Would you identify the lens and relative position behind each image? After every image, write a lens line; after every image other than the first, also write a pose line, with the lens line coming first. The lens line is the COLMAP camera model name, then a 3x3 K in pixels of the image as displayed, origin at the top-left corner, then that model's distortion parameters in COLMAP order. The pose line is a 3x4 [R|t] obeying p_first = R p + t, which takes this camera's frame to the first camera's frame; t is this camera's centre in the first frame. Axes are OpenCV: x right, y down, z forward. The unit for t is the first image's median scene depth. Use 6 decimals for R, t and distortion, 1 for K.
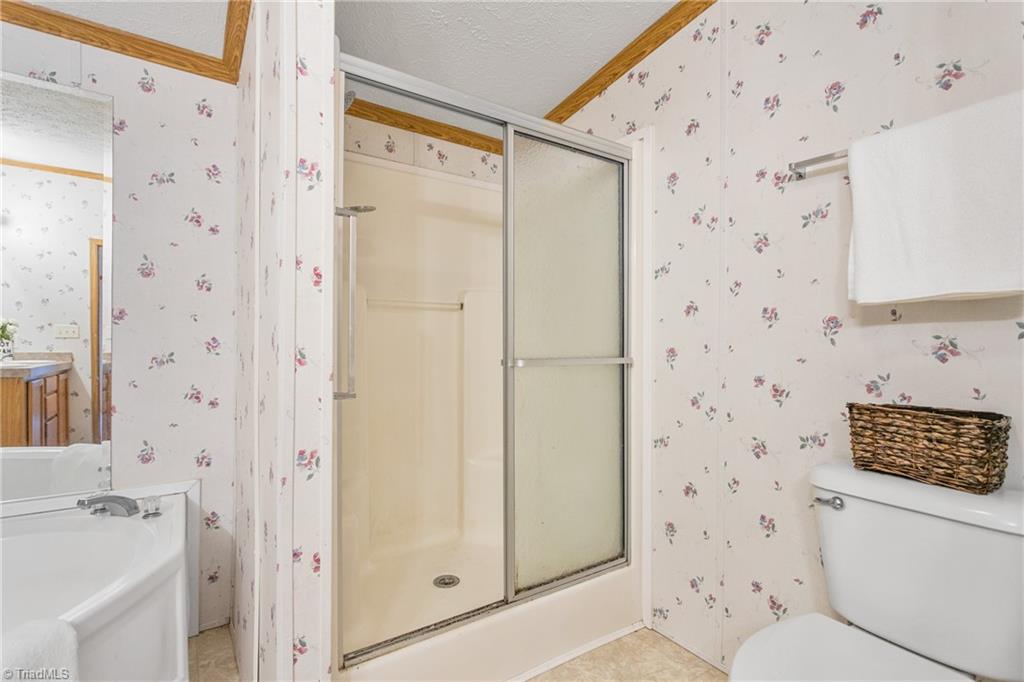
lens RADIAL K [[480.7, 0, 511.3], [0, 480.7, 340.6], [0, 0, 1]] dist [0.000445, -0.000437]
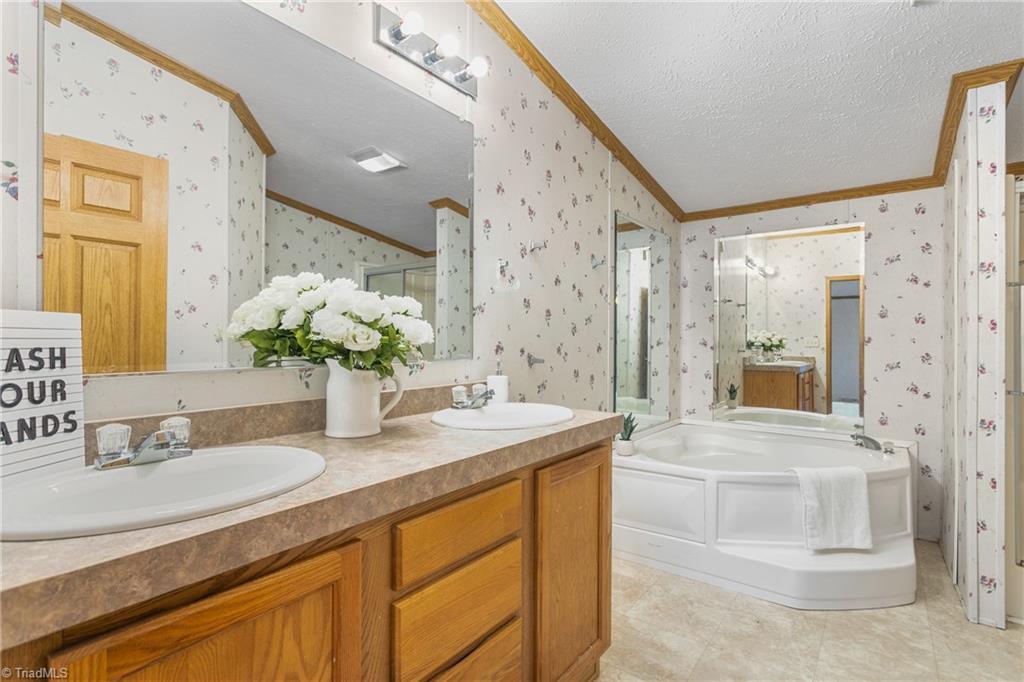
lens RADIAL K [[480.7, 0, 510.8], [0, 480.7, 340.6], [0, 0, 1]] dist [0.000445, -0.000437]
pose [[0.305126, -0.004850, -0.952300, 0.500083], [-0.001264, 0.999984, -0.005497, -0.040456], [0.952311, 0.002881, 0.305115, -0.837637]]
